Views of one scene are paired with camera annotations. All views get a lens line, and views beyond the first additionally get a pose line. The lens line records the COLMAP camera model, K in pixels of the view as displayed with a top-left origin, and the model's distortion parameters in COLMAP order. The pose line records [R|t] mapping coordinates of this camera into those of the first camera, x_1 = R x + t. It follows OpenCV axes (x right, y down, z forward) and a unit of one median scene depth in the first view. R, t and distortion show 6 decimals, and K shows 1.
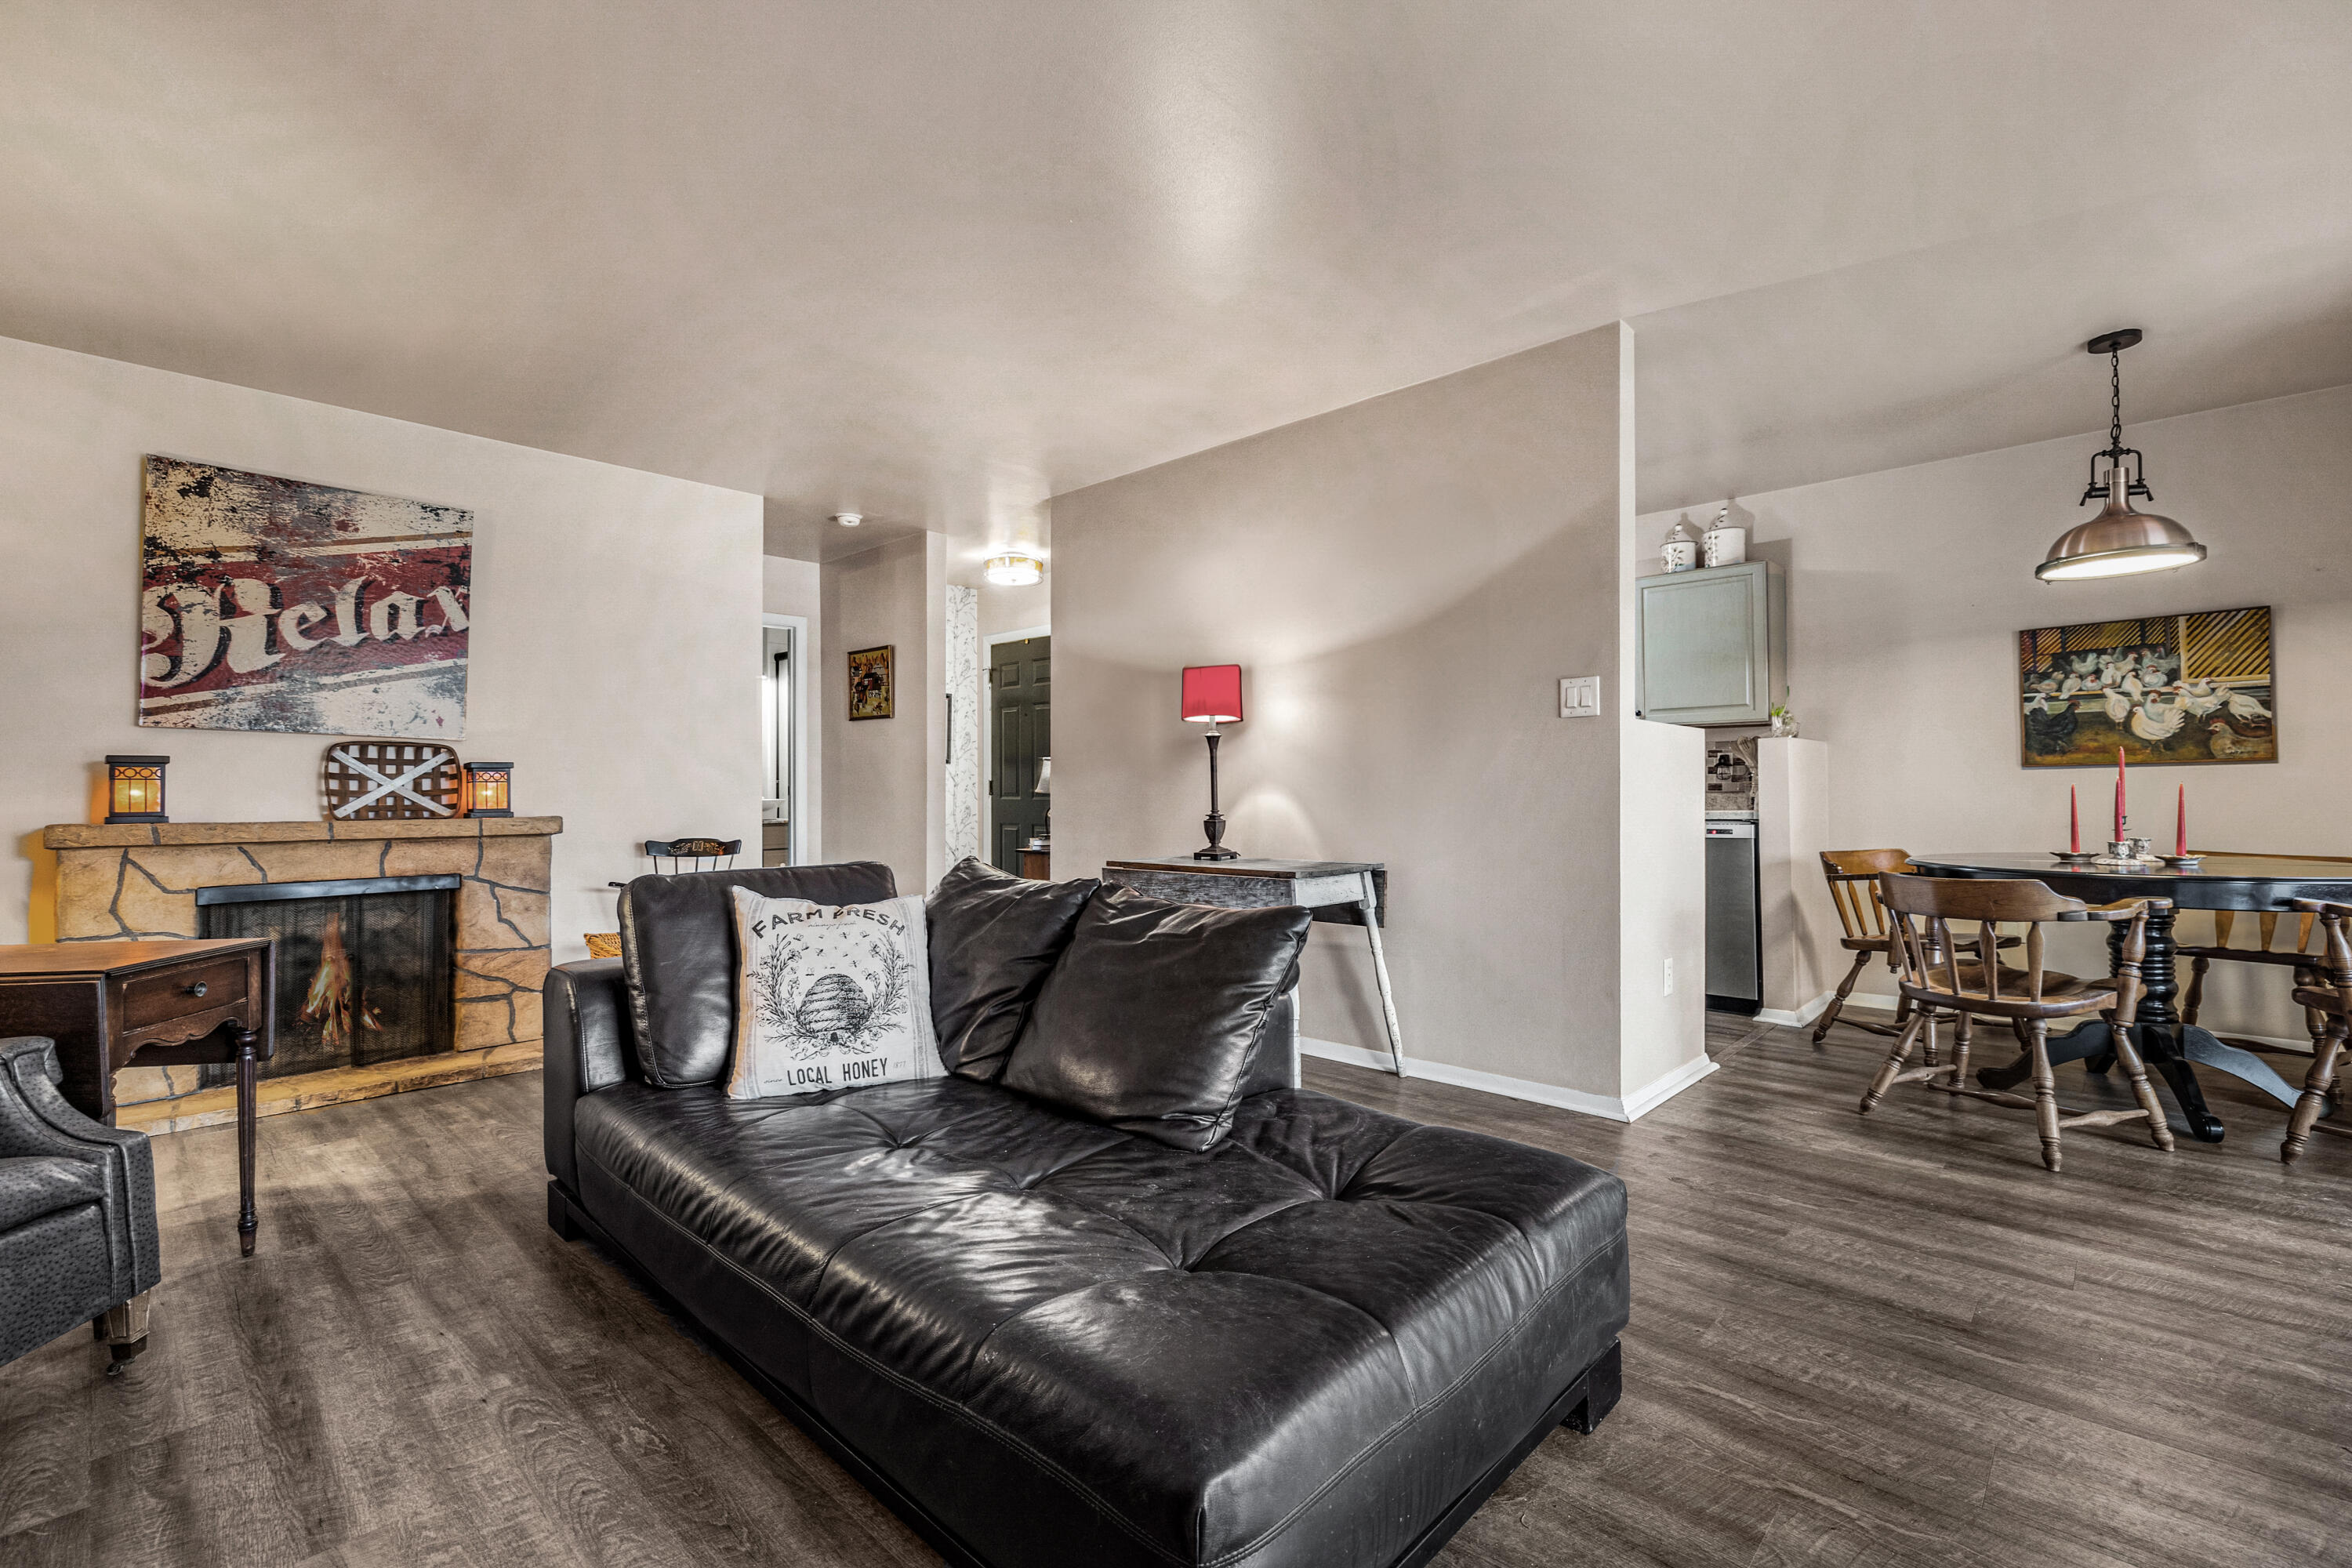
lens RADIAL K [[1027.0, 0, 1176.7], [0, 1027.0, 785.7], [0, 0, 1]] dist [0.000395, 0.000097]
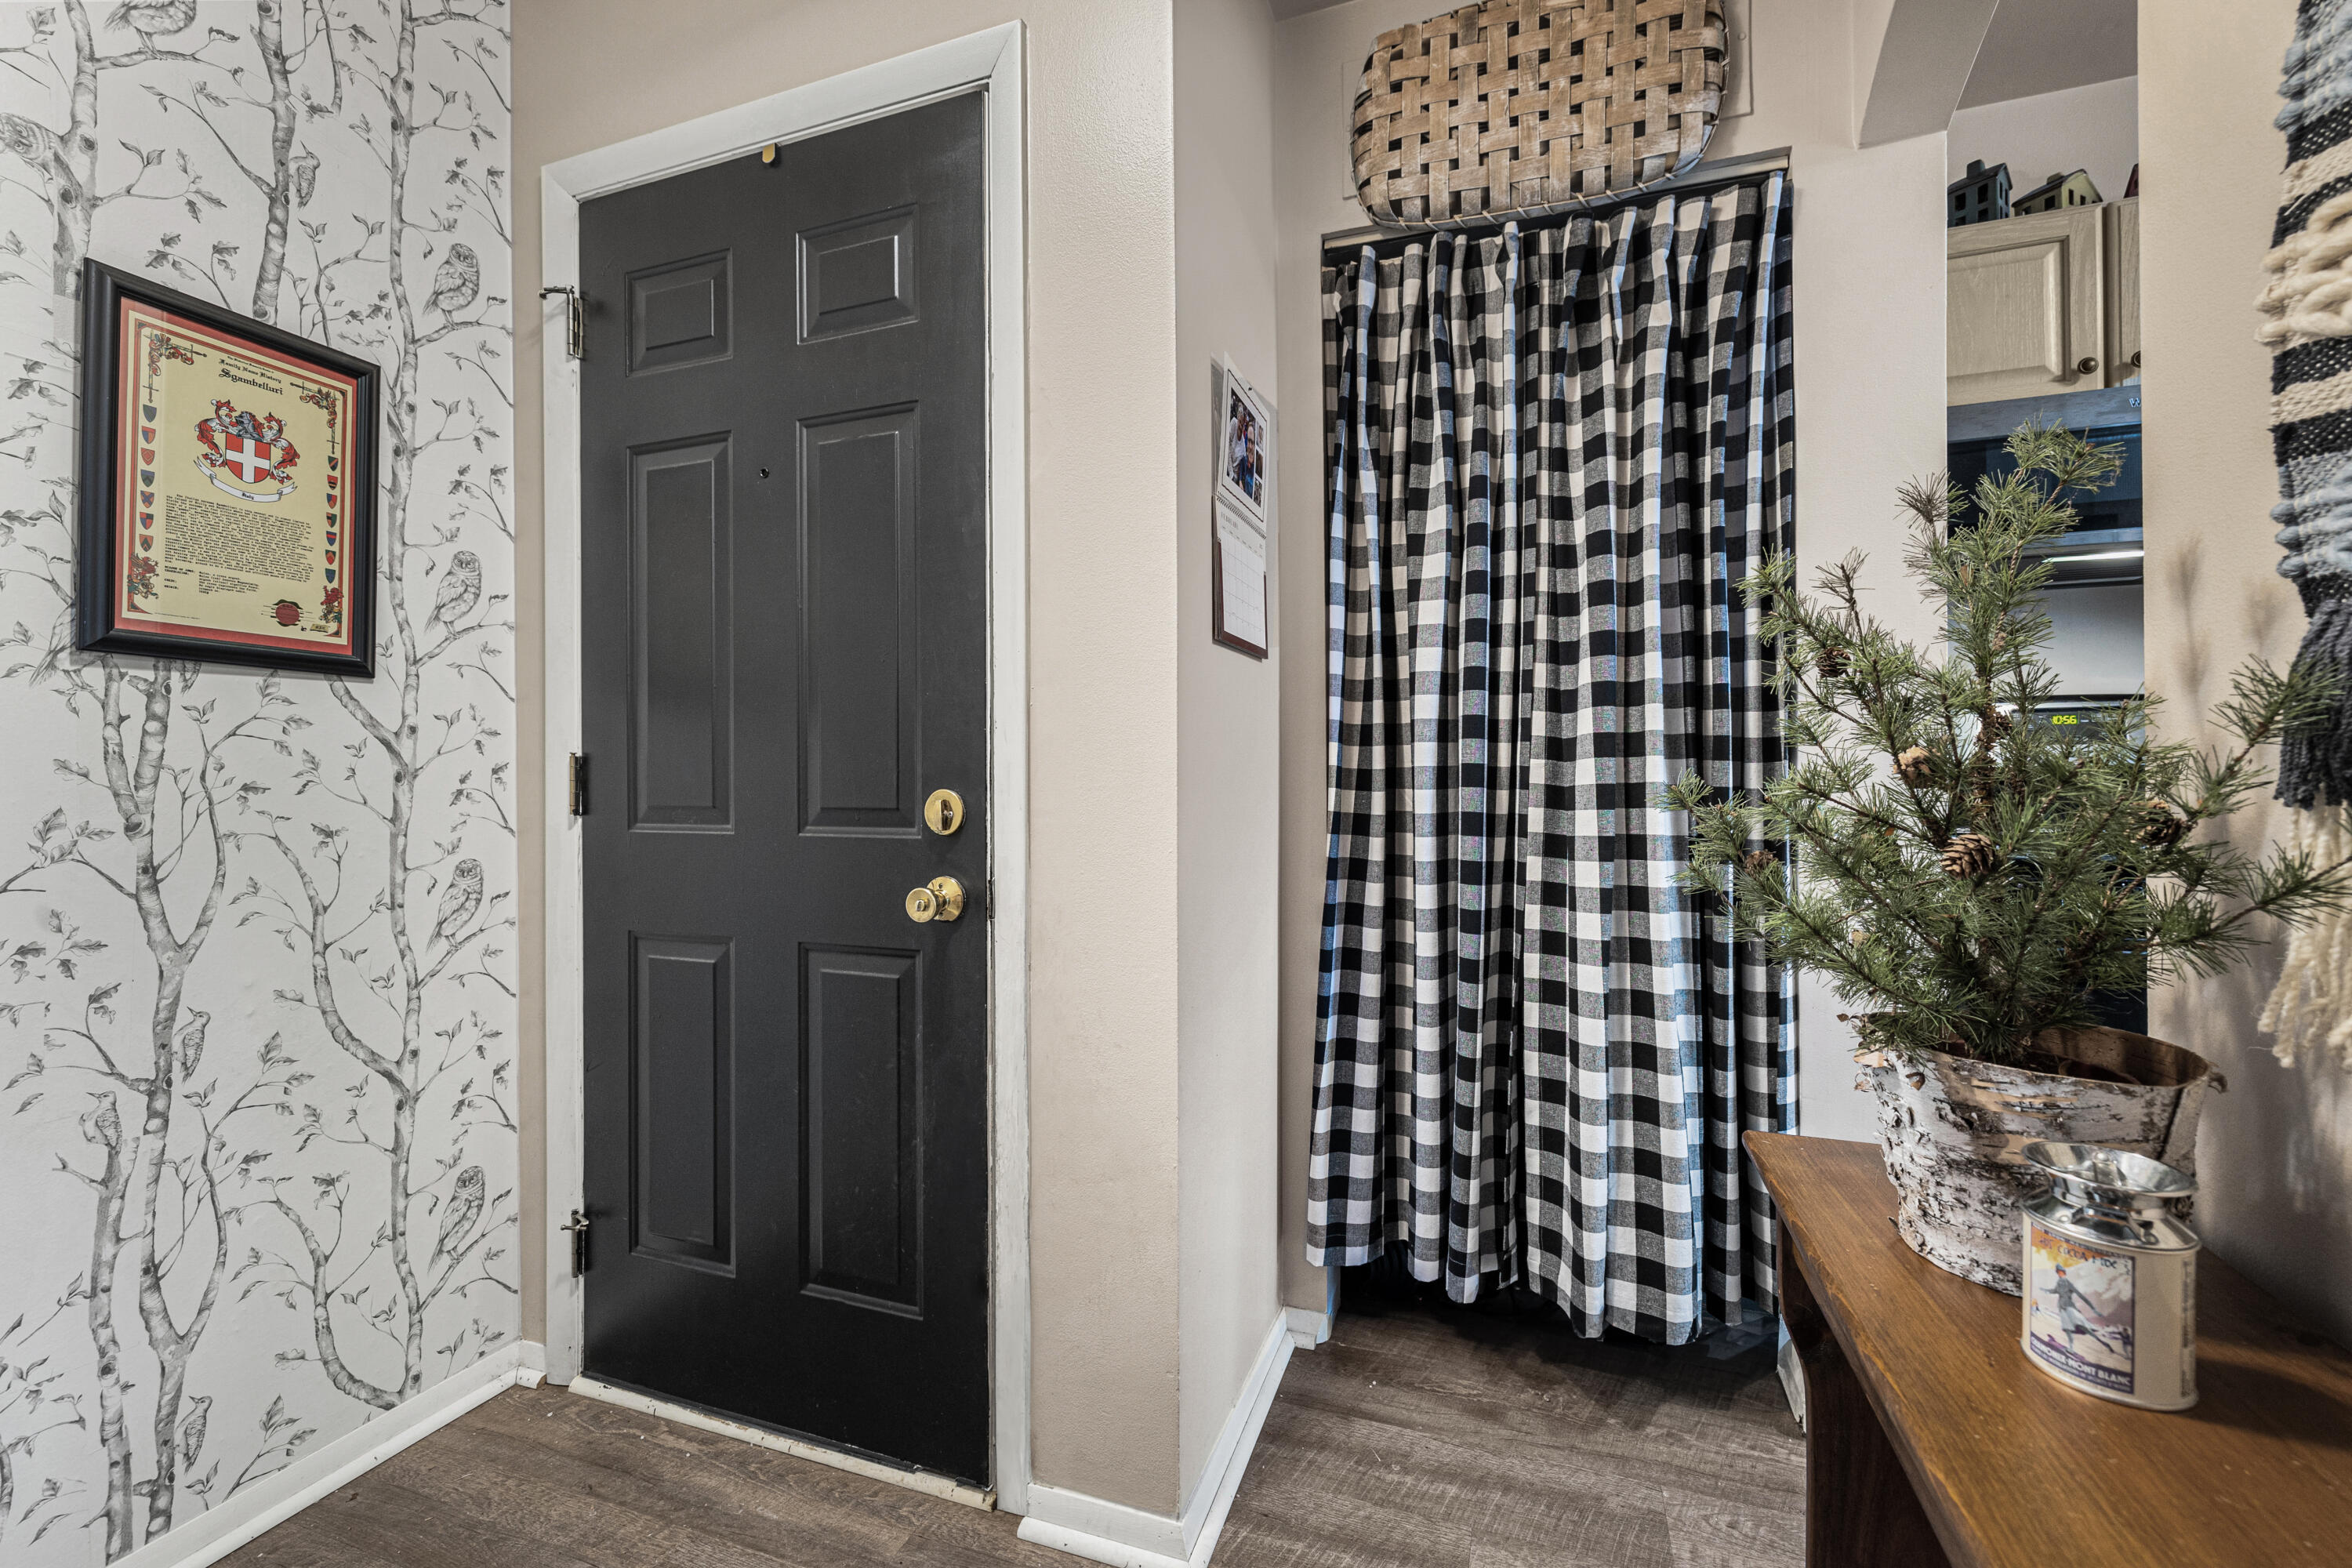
lens RADIAL K [[1027.0, 0, 1173.6], [0, 1027.0, 783.4], [0, 0, 1]] dist [0.000395, 0.000097]
pose [[0.927737, 0.000395, 0.373235, -0.140697], [-0.002410, 0.999985, 0.004932, 0.000178], [-0.373227, -0.005475, 0.927724, 0.718959]]
